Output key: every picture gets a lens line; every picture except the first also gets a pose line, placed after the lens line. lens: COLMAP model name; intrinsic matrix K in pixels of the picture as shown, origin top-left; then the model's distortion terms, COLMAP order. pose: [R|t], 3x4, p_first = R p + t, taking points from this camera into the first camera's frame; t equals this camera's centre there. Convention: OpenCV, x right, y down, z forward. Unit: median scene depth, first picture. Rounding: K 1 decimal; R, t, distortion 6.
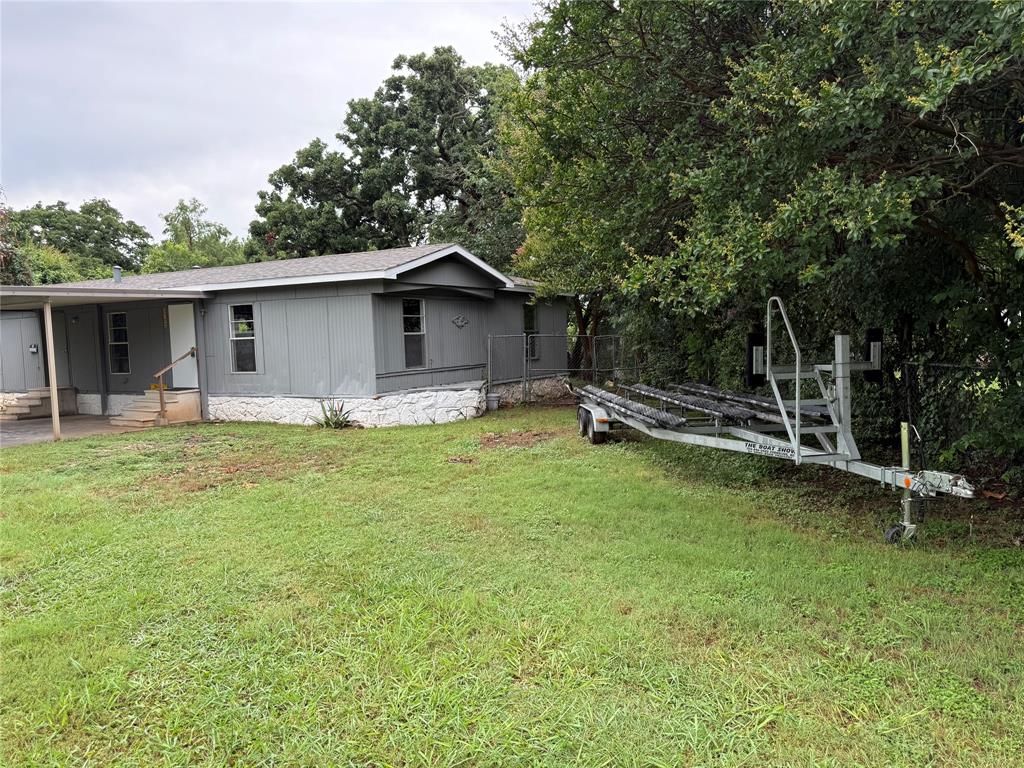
lens RADIAL K [[731.6, 0, 512.0], [0, 731.6, 384.0], [0, 0, 1]] dist [0.092455, -0.137644]
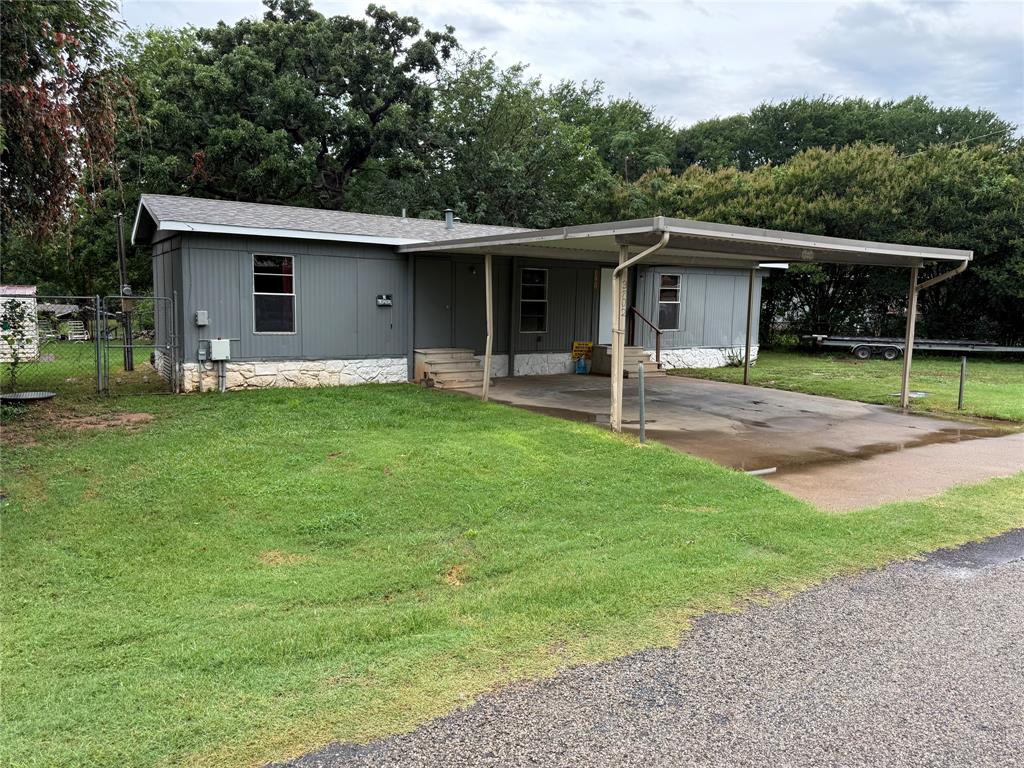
lens RADIAL K [[731.6, 0, 512.0], [0, 731.6, 384.0], [0, 0, 1]] dist [0.092455, -0.137644]
pose [[0.442327, -0.048919, 0.895519, -1.652880], [0.035250, 0.998688, 0.037144, 0.021169], [-0.896161, 0.015137, 0.443471, 0.716833]]
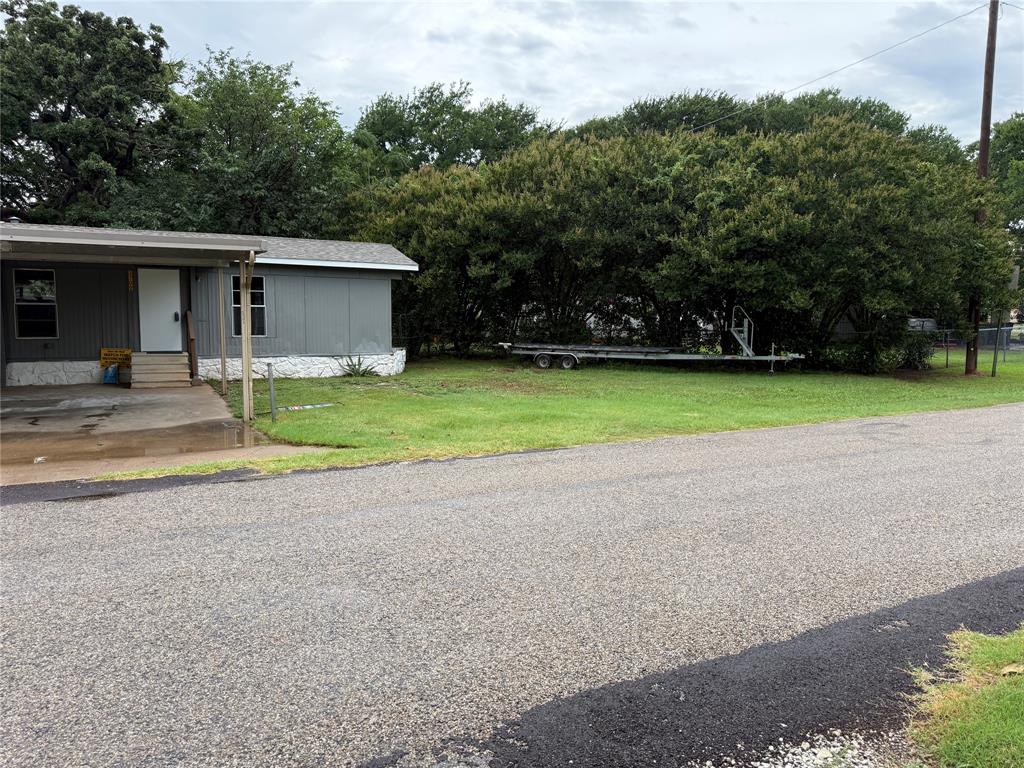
lens RADIAL K [[708.9, 0, 512.0], [0, 708.9, 384.0], [0, 0, 1]] dist [0.005640, 0.001277]
pose [[0.526212, -0.043125, 0.849259, -1.127609], [0.030360, 0.999029, 0.031919, 0.037205], [-0.849811, 0.008987, 0.527010, 0.082144]]
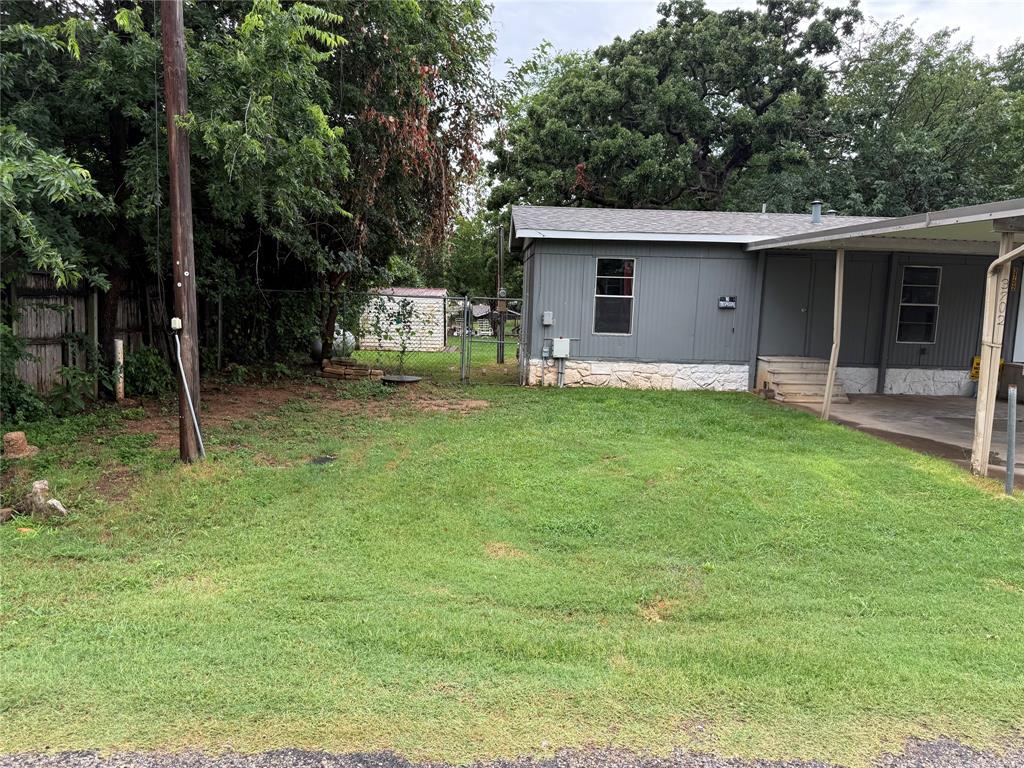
lens RADIAL K [[731.6, 0, 512.0], [0, 731.6, 384.0], [0, 0, 1]] dist [0.092455, -0.137644]
pose [[0.838594, 0.004681, 0.544737, -1.570709], [-0.023435, 0.999347, 0.027489, 0.022746], [-0.544253, -0.035818, 0.838156, 0.670799]]
